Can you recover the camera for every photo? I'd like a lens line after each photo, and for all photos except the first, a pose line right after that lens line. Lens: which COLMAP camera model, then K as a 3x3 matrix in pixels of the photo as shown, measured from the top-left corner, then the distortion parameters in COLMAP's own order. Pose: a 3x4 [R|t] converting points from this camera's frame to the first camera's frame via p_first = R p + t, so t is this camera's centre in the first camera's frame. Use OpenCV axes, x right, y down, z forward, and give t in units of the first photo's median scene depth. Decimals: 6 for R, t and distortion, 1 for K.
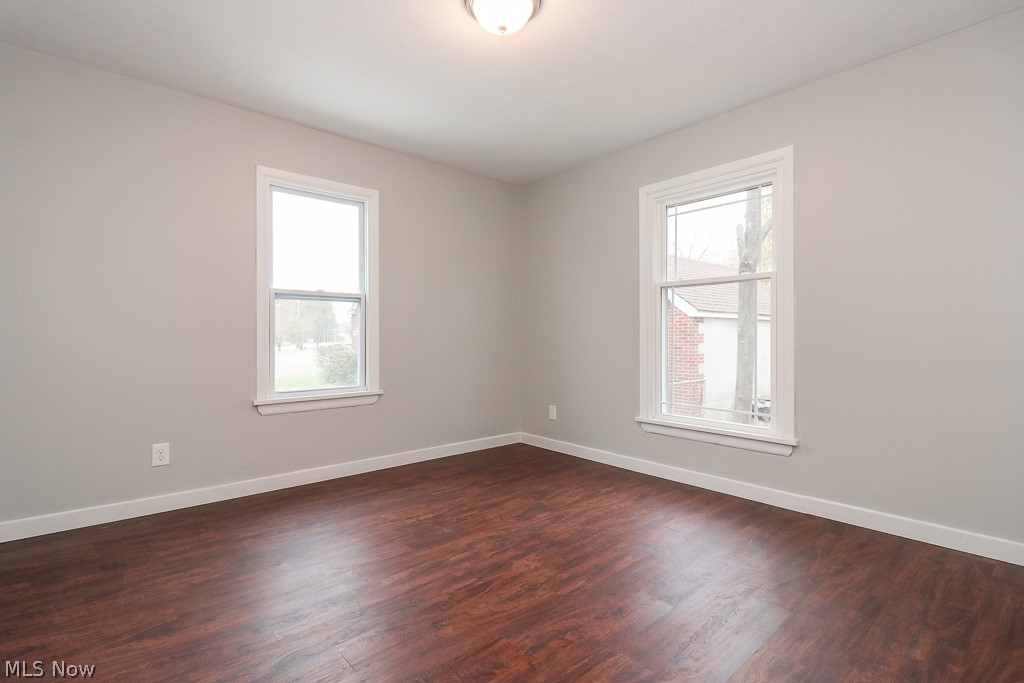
lens RADIAL K [[486.9, 0, 510.7], [0, 486.9, 335.3], [0, 0, 1]] dist [0.000778, -0.000410]
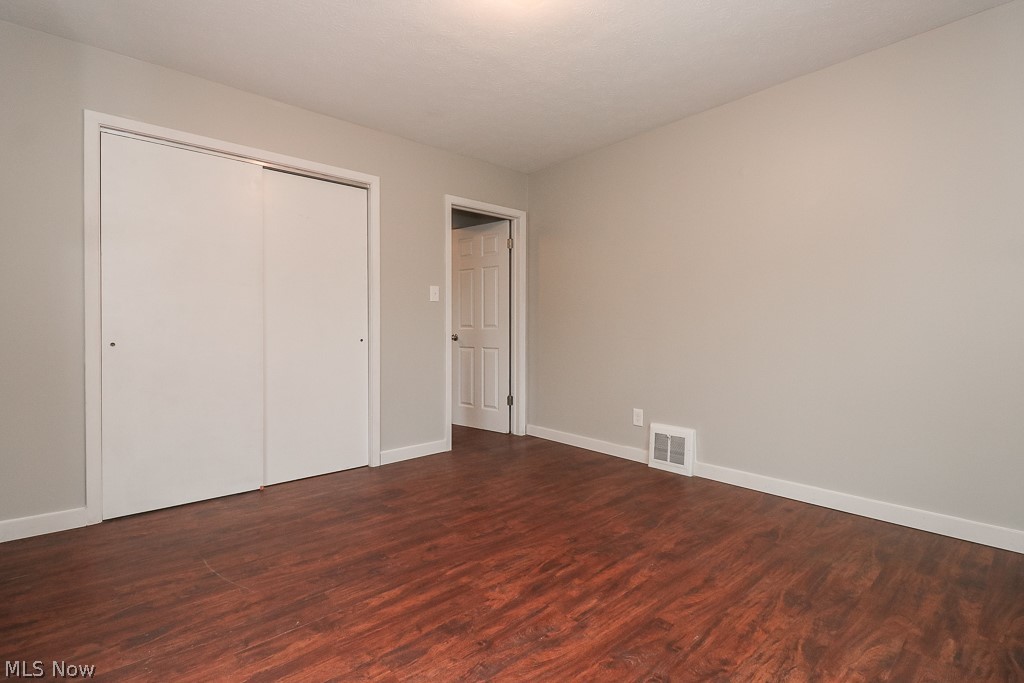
lens RADIAL K [[486.9, 0, 510.7], [0, 486.9, 335.3], [0, 0, 1]] dist [0.000778, -0.000410]
pose [[-0.999947, 0.003154, -0.009835, 0.027429], [0.003093, 0.999976, 0.006177, 0.013545], [0.009854, 0.006146, -0.999933, 1.908383]]
